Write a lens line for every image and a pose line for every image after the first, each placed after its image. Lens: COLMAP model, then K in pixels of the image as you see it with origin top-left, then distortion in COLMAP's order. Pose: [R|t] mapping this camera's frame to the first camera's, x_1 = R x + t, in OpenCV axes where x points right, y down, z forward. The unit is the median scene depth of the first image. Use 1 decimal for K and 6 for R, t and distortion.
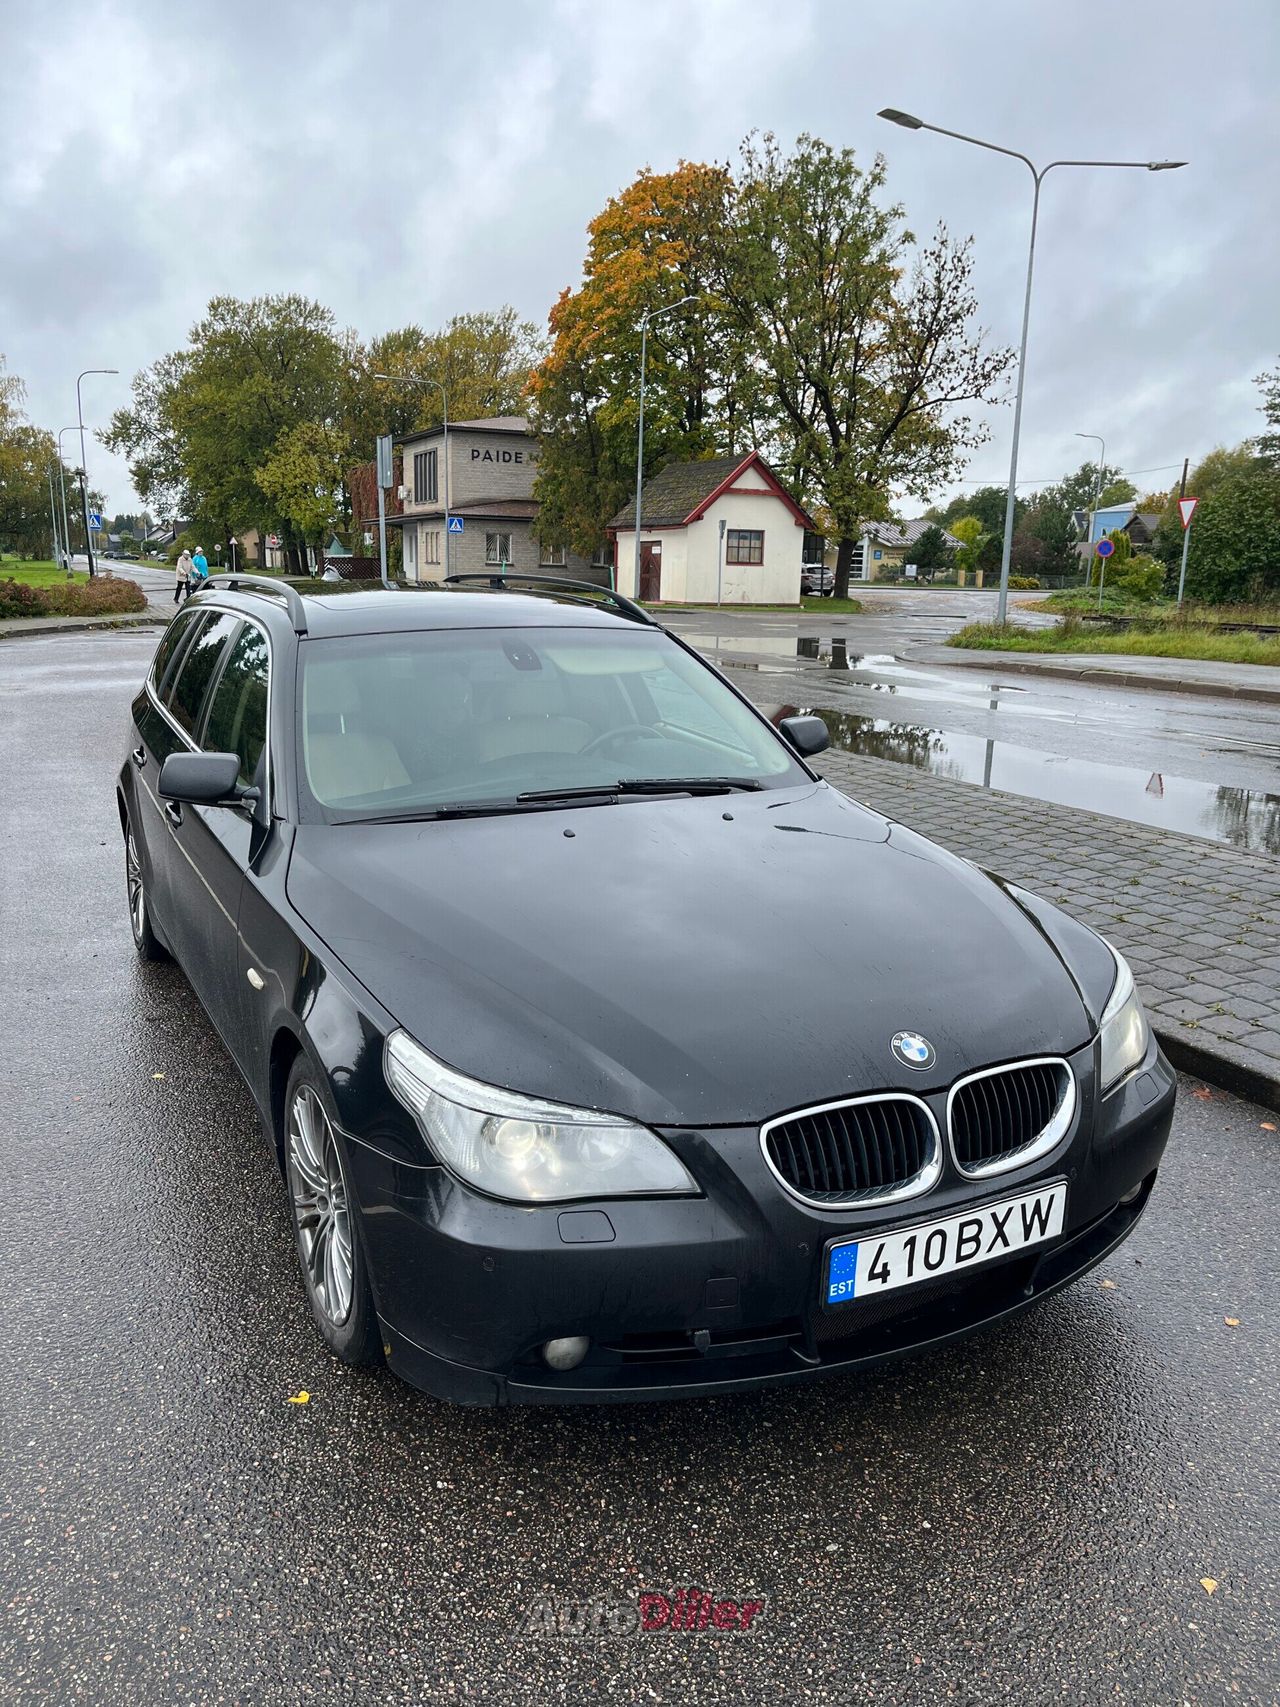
lens RADIAL K [[1281.0, 0, 627.0], [0, 1281.0, 865.7], [0, 0, 1]] dist [0.035690, -0.046526]
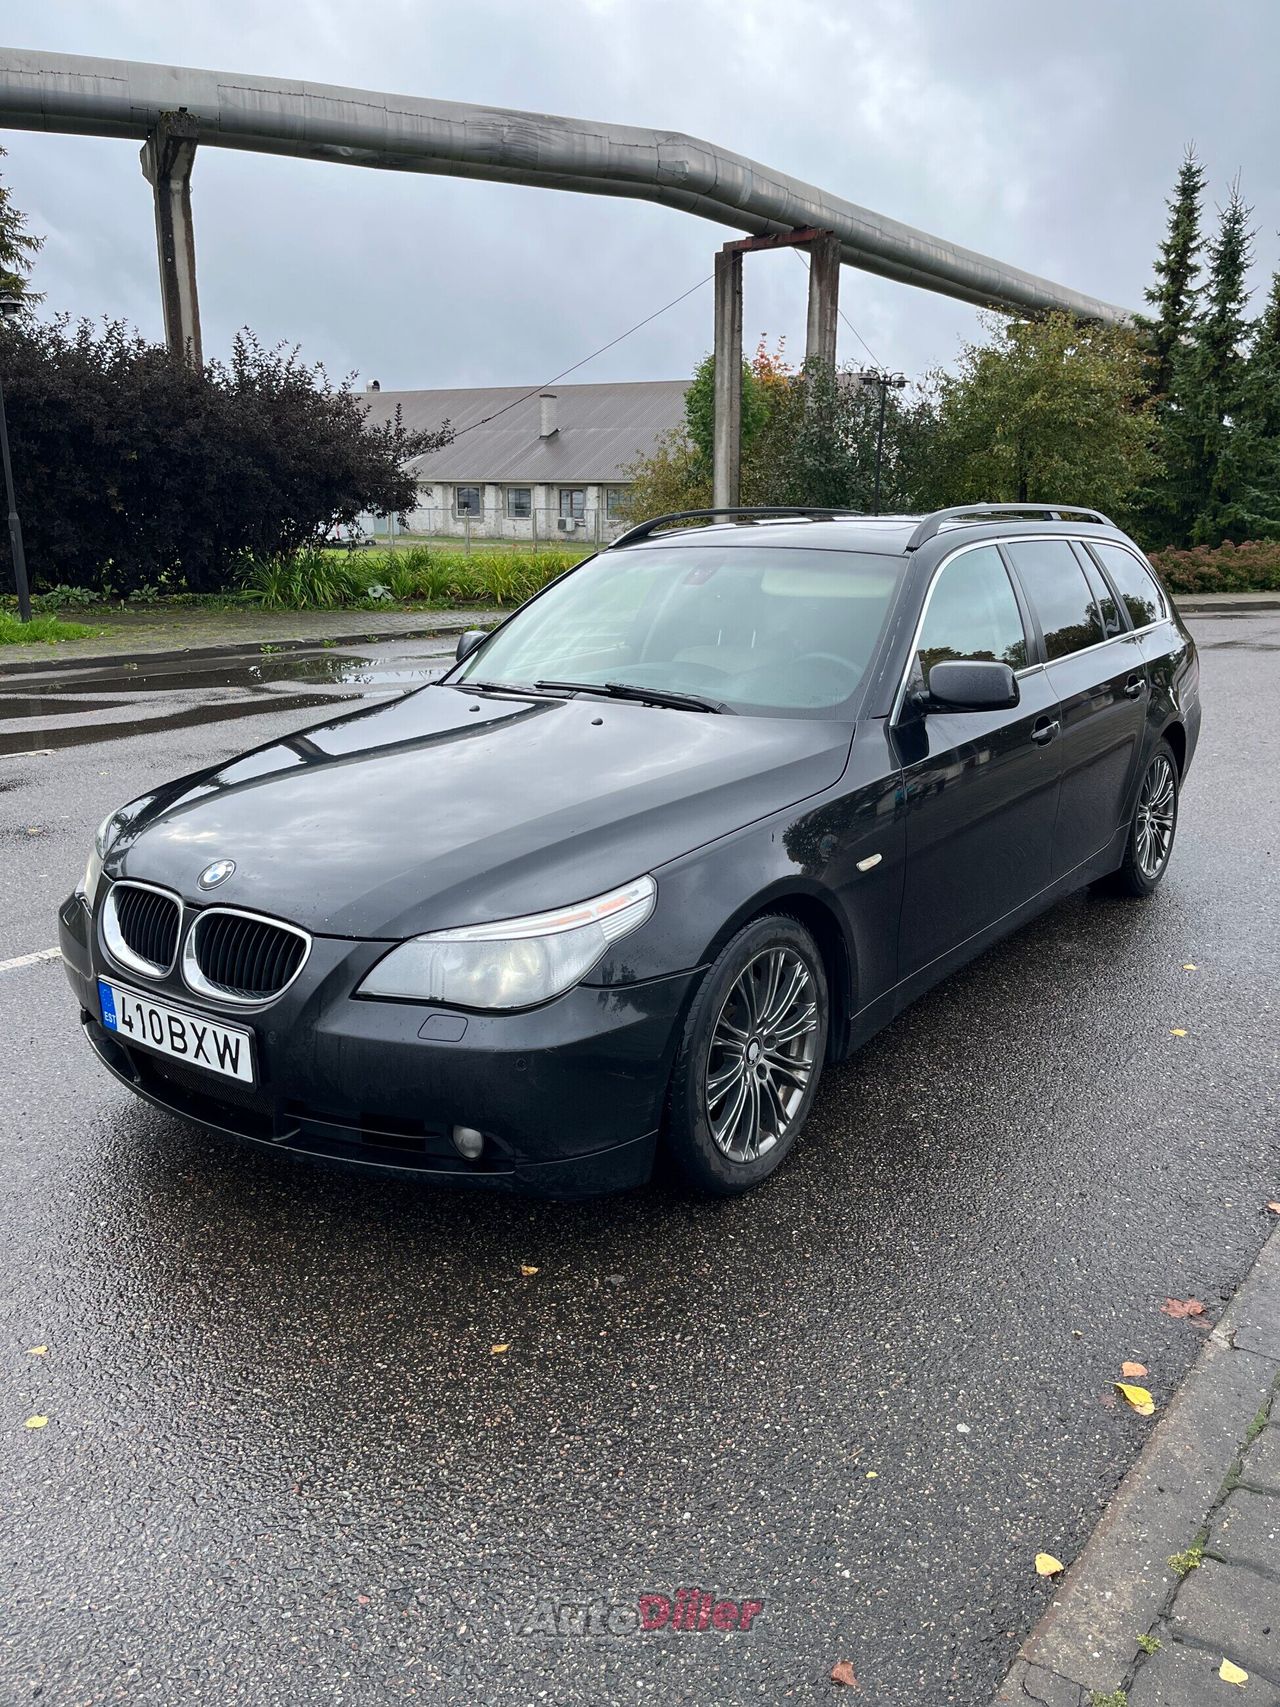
lens RADIAL K [[1281.0, 0, 669.1], [0, 1281.0, 859.4], [0, 0, 1]] dist [0.035690, -0.046526]
pose [[0.456846, 0.217101, -0.862647, 0.189752], [-0.205179, 0.969329, 0.135290, -0.015278], [0.865560, 0.115190, 0.487378, 0.104064]]
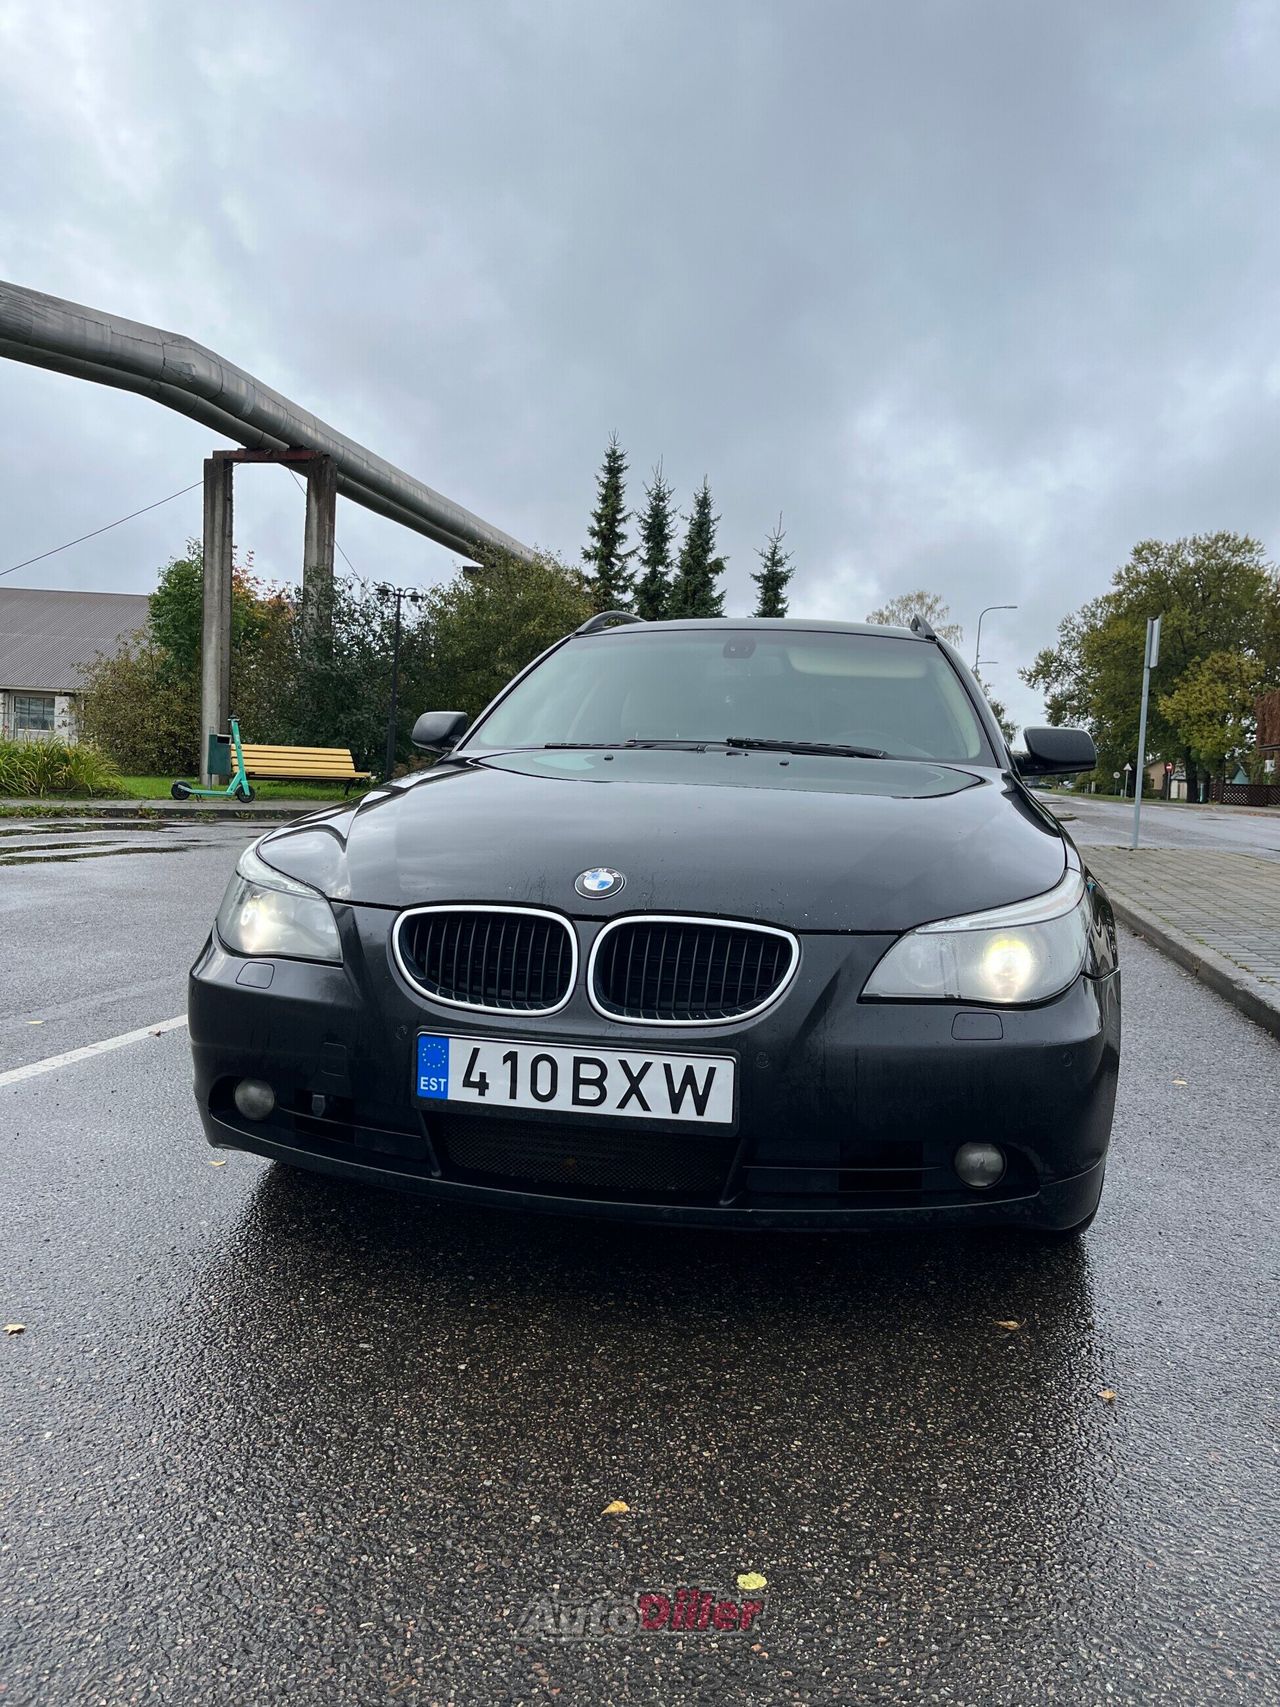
lens RADIAL K [[1281.0, 0, 655.9], [0, 1281.0, 861.0], [0, 0, 1]] dist [0.035690, -0.046526]
pose [[0.790910, 0.065950, -0.608368, 0.110482], [-0.174233, 0.977295, -0.120569, 0.031222], [0.586604, 0.201357, 0.784443, 0.036991]]
